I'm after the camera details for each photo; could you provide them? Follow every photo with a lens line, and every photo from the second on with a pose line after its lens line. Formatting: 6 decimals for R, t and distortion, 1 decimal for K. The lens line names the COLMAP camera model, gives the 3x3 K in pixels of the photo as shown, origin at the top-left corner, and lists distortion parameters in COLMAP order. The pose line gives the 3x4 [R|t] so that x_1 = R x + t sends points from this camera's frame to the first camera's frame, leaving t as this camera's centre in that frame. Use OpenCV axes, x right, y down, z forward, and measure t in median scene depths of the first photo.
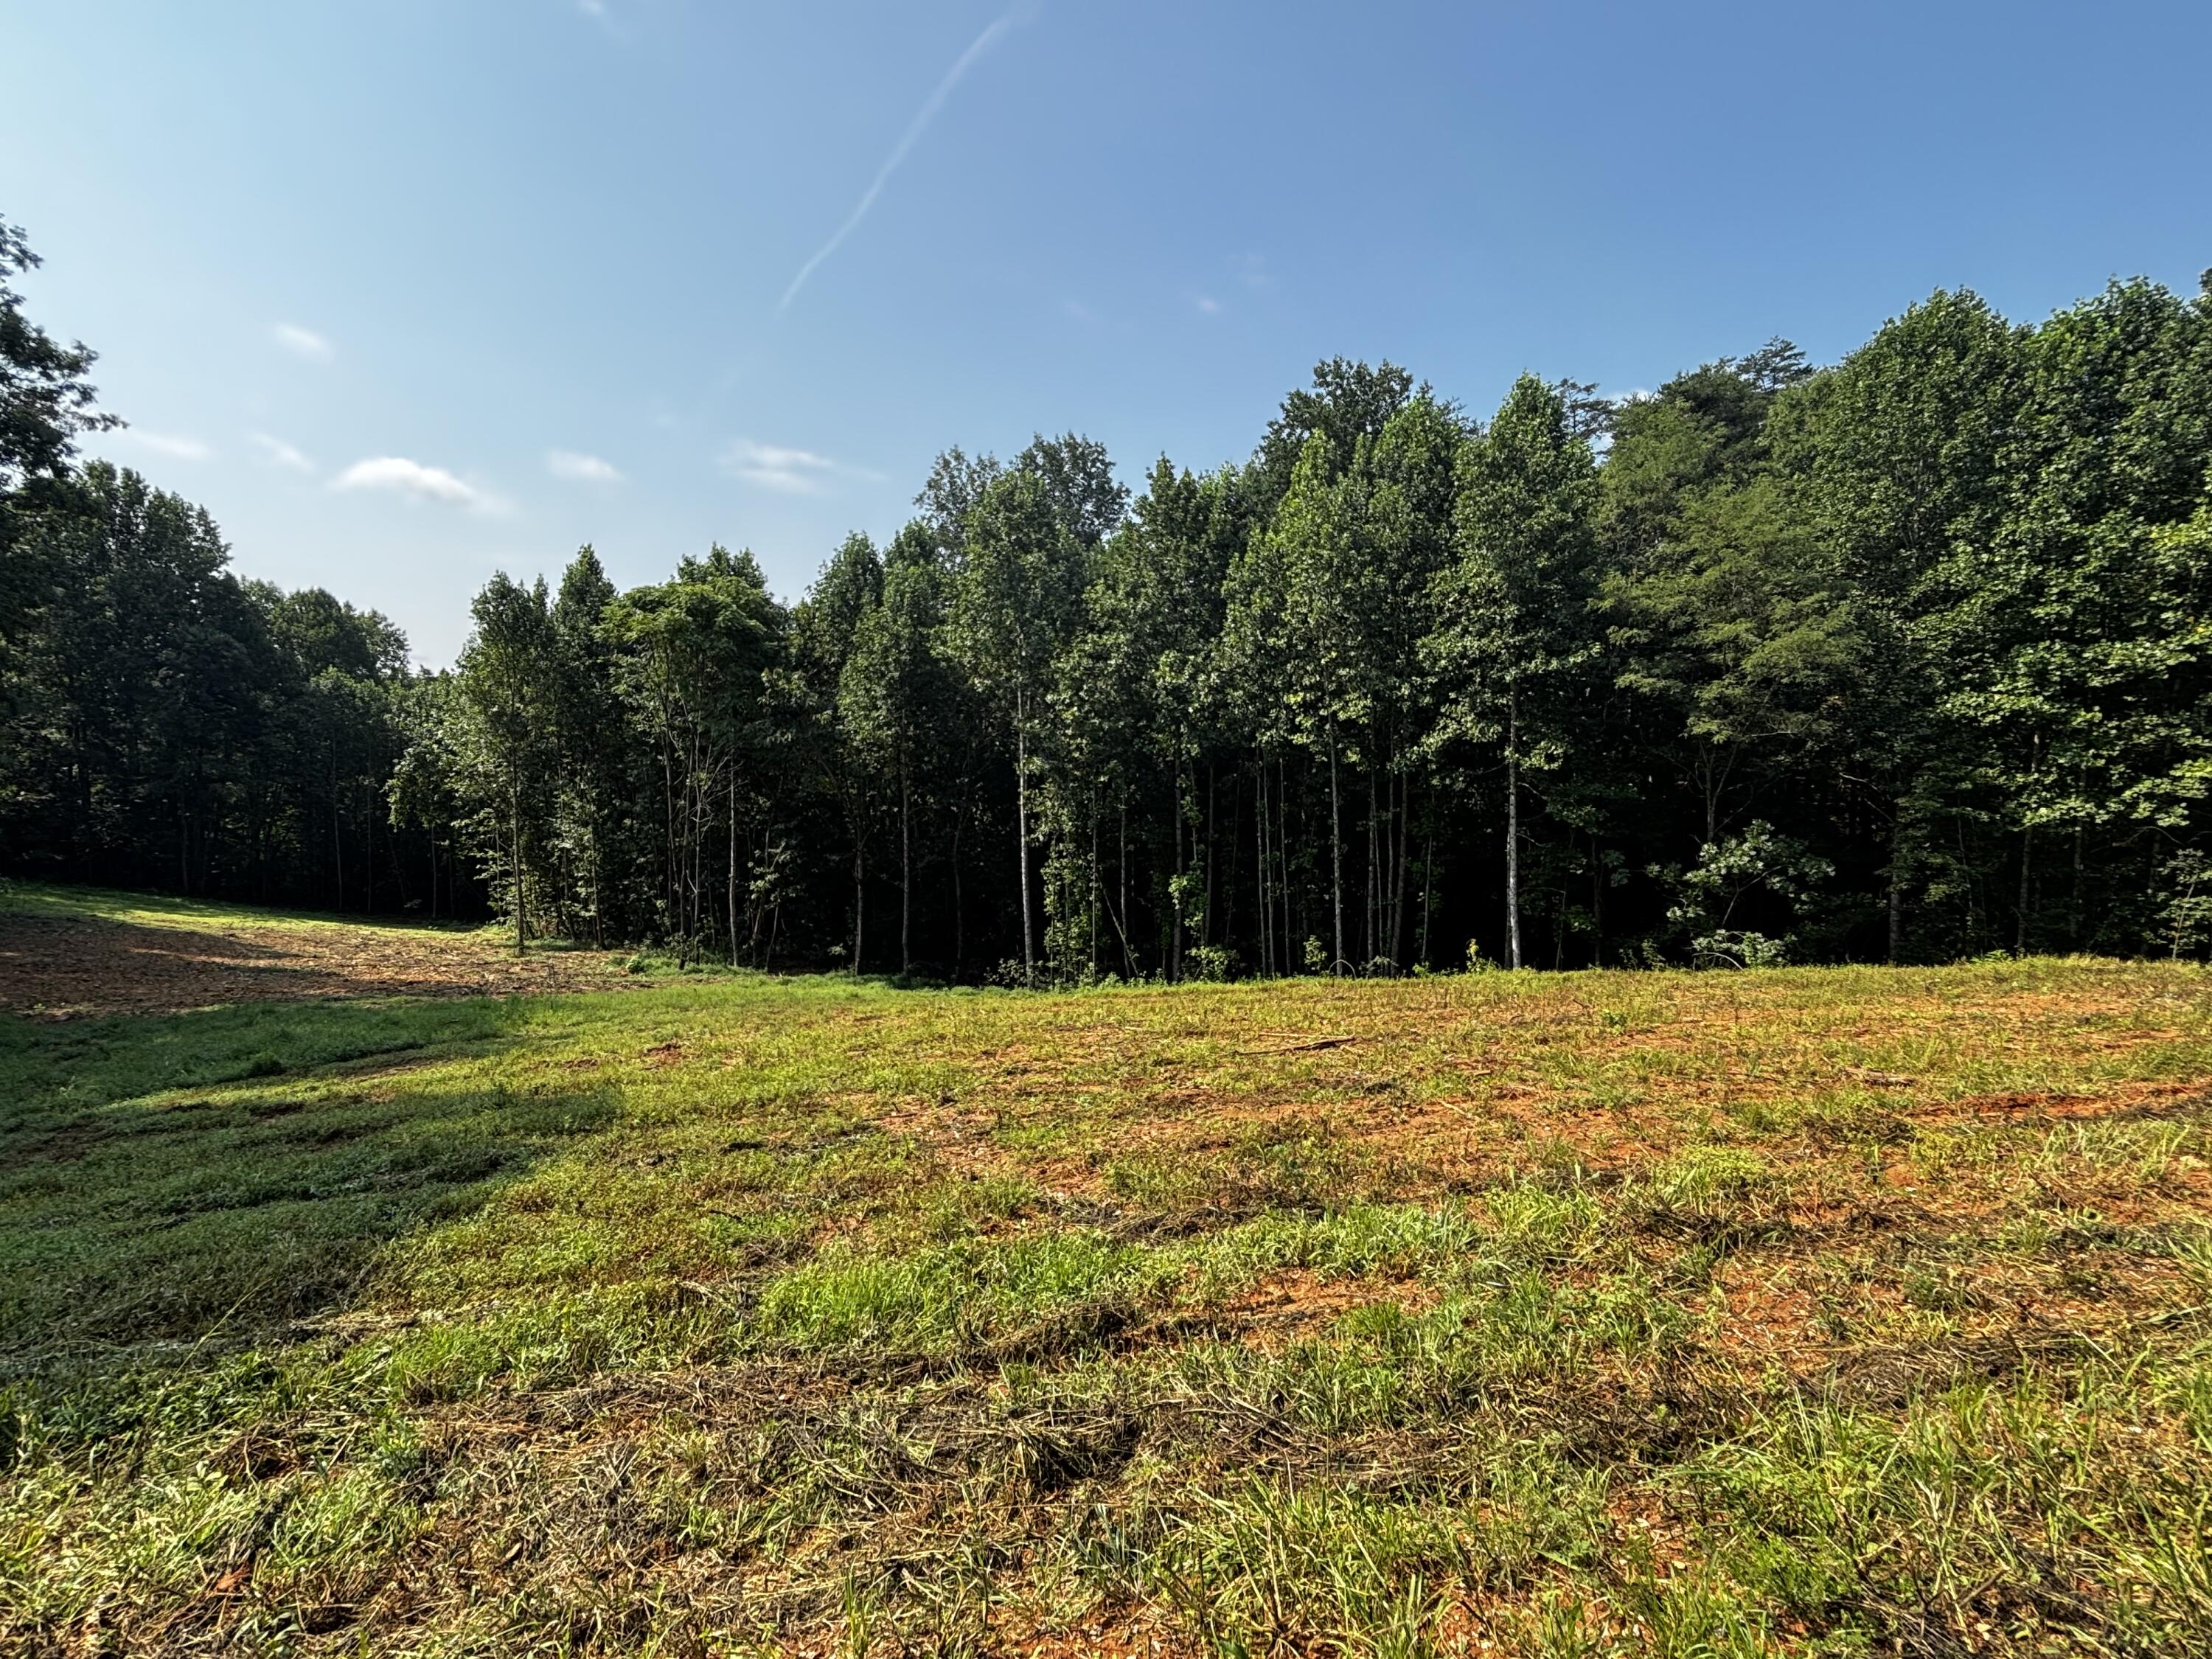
lens RADIAL K [[1054.3, 0, 1101.3], [0, 1054.3, 824.4], [0, 0, 1]] dist [-0.001127, -0.001643]
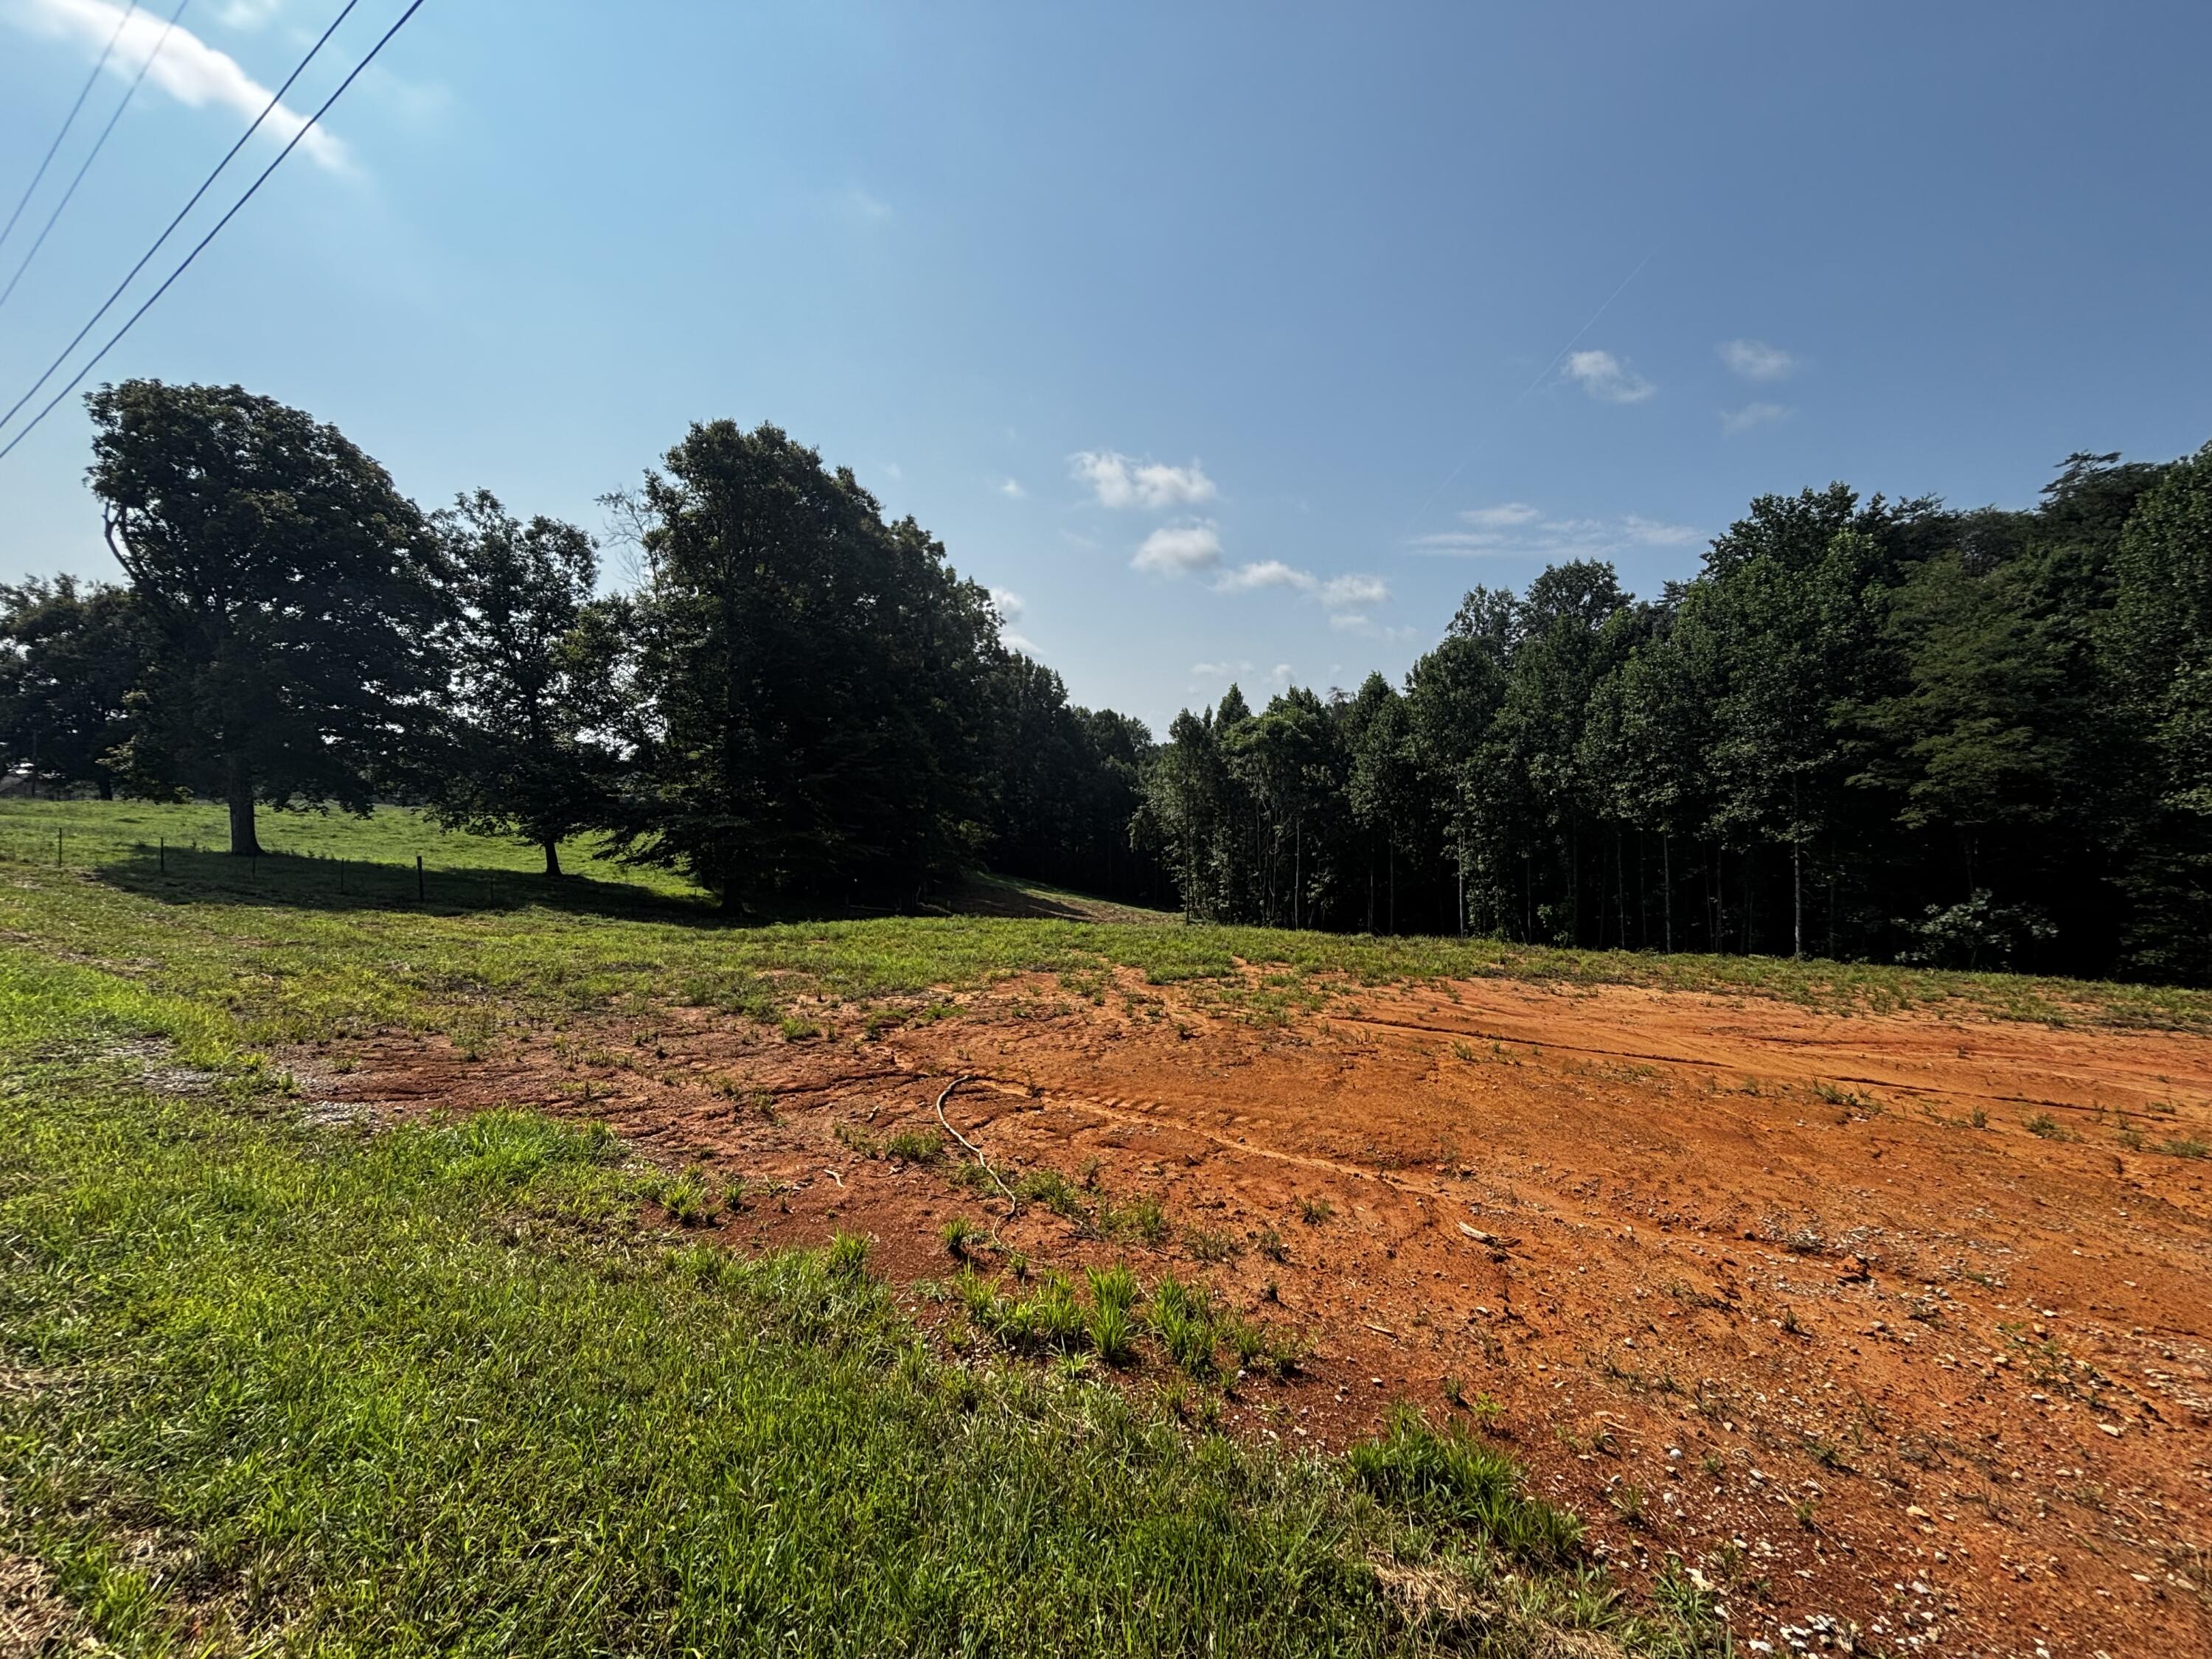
lens RADIAL K [[900.2, 0, 1101.2], [0, 900.2, 823.1], [0, 0, 1]] dist [0.007140, -0.002141]
pose [[0.792707, 0.017440, -0.609354, 0.415656], [-0.036140, 0.999177, -0.018419, -0.023096], [0.608531, 0.036623, 0.792684, -0.466399]]
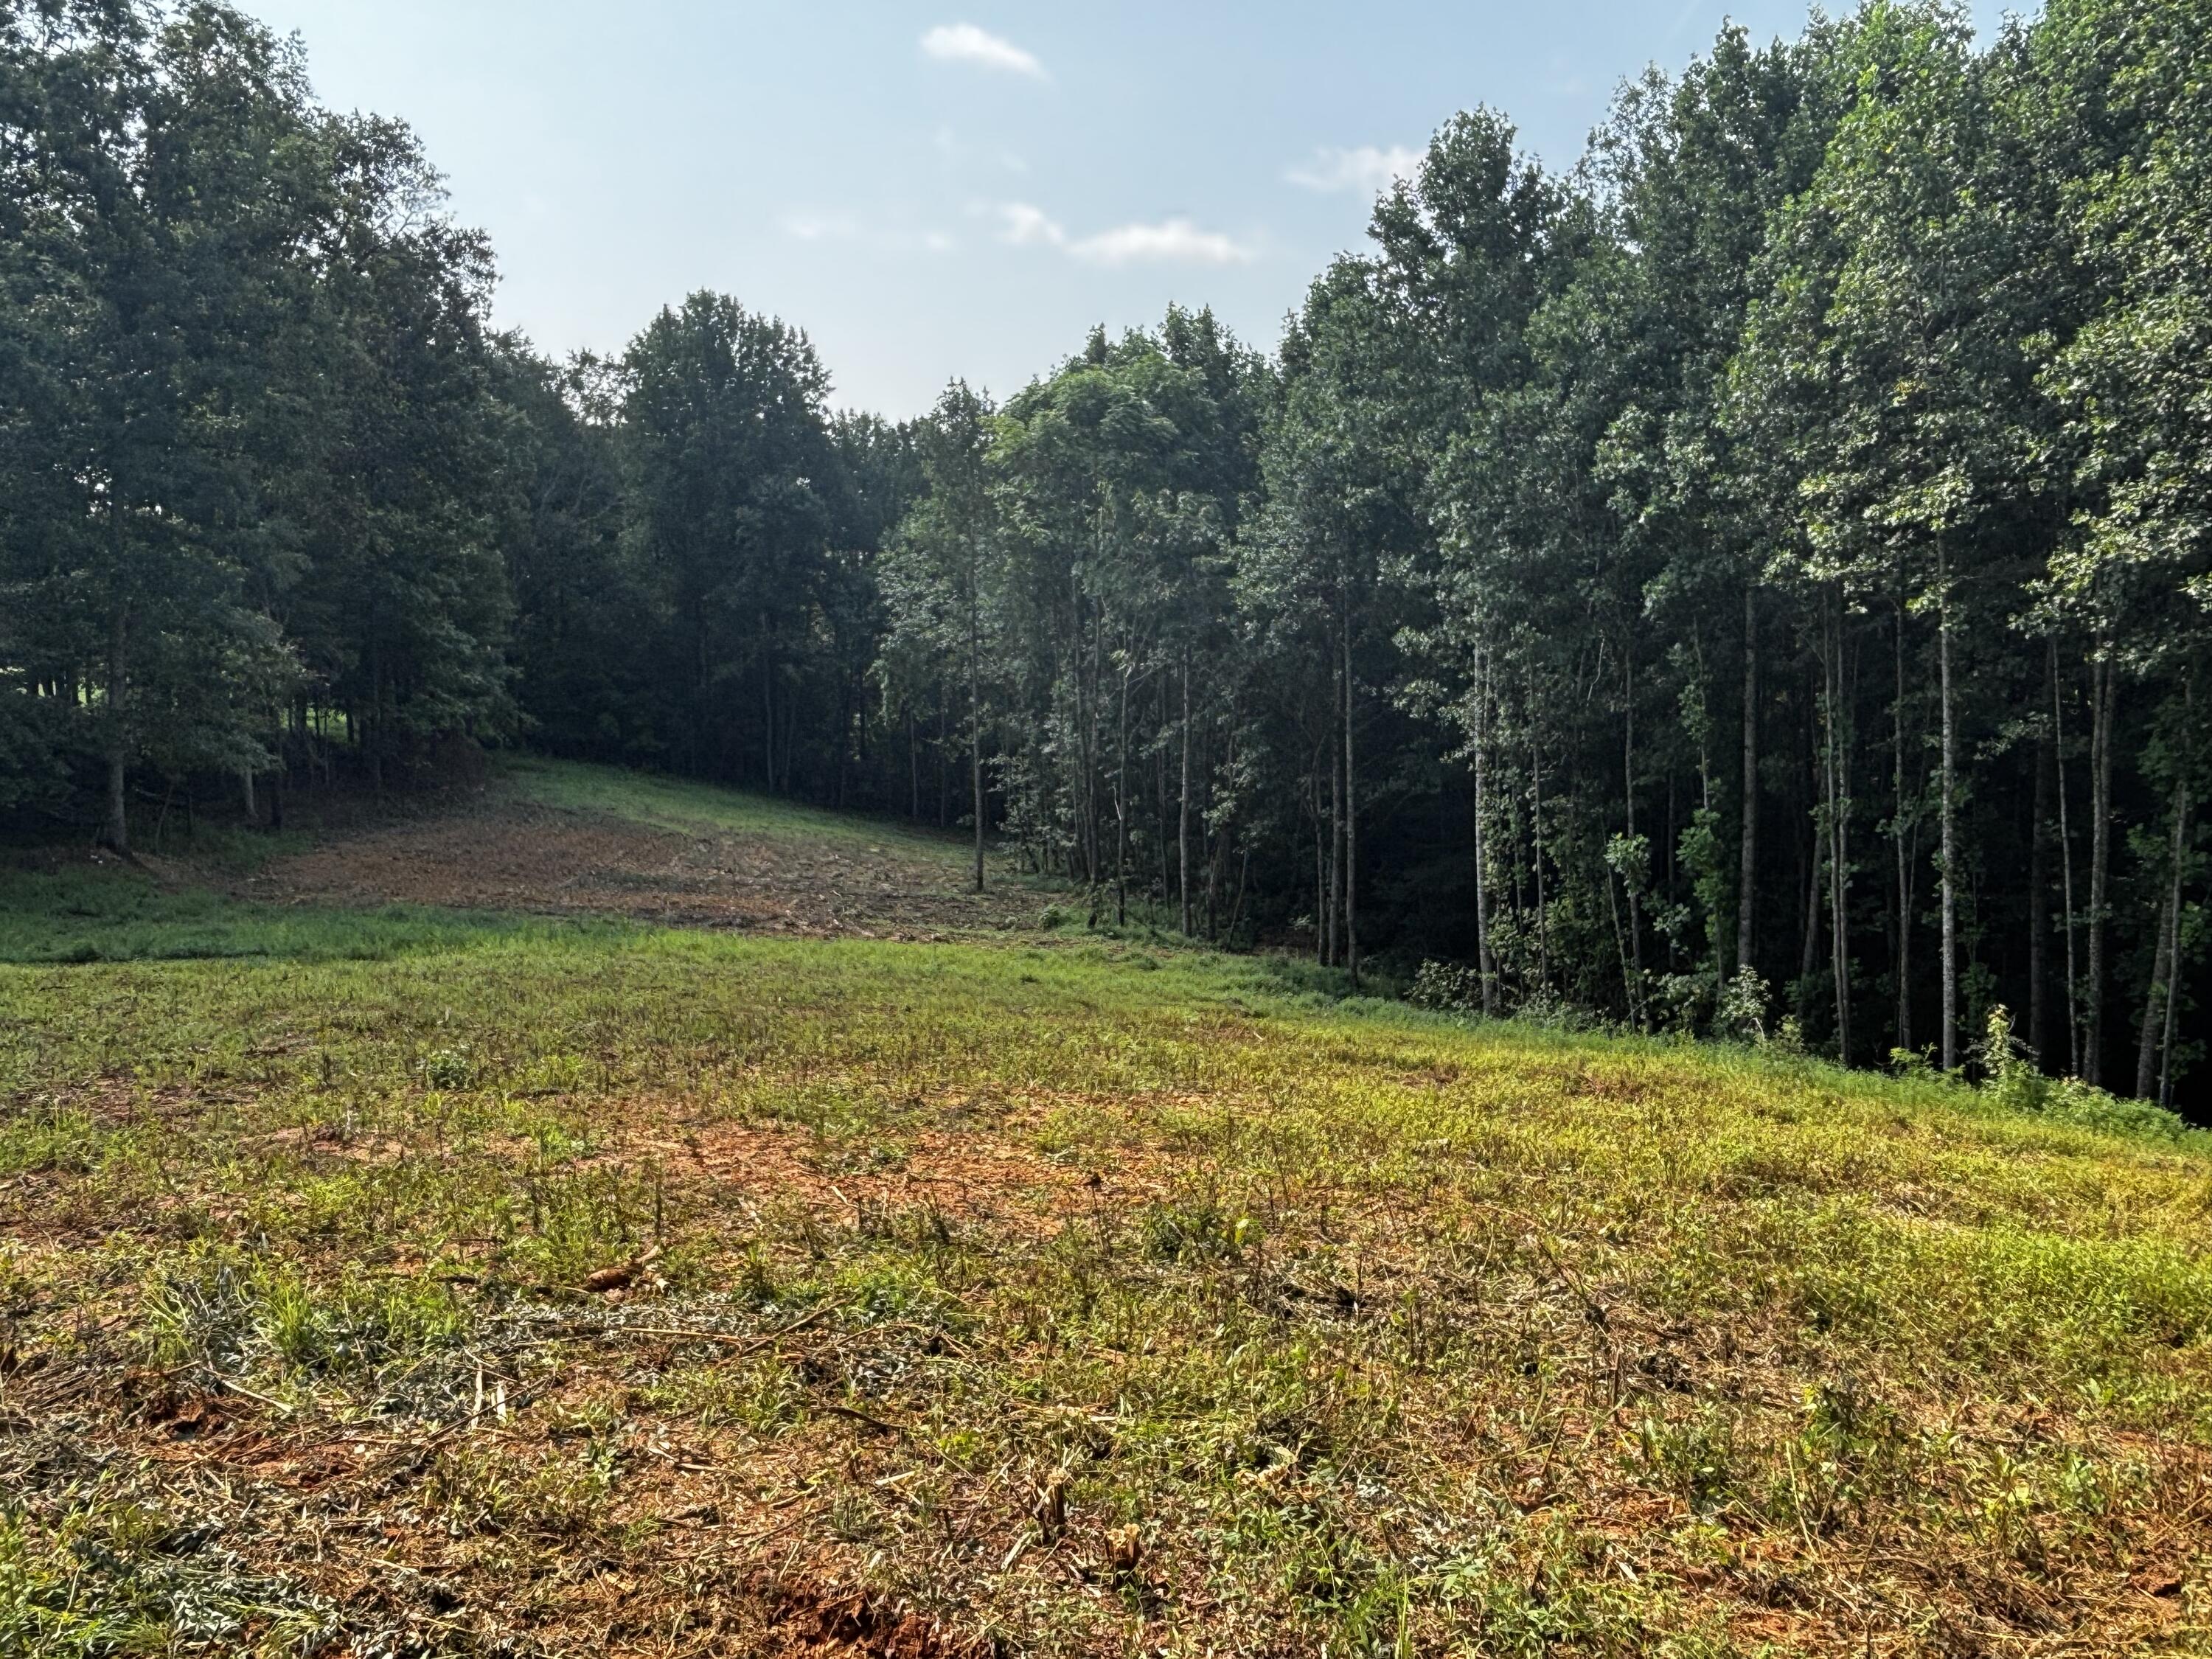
lens RADIAL K [[1689.2, 0, 1139.7], [0, 1689.2, 851.2], [0, 0, 1]] dist [0.002976, -0.012903]
pose [[0.800332, 0.063780, -0.596155, 0.456193], [-0.020879, 0.996687, 0.078601, -0.005912], [0.599193, -0.050460, 0.799013, 0.192576]]
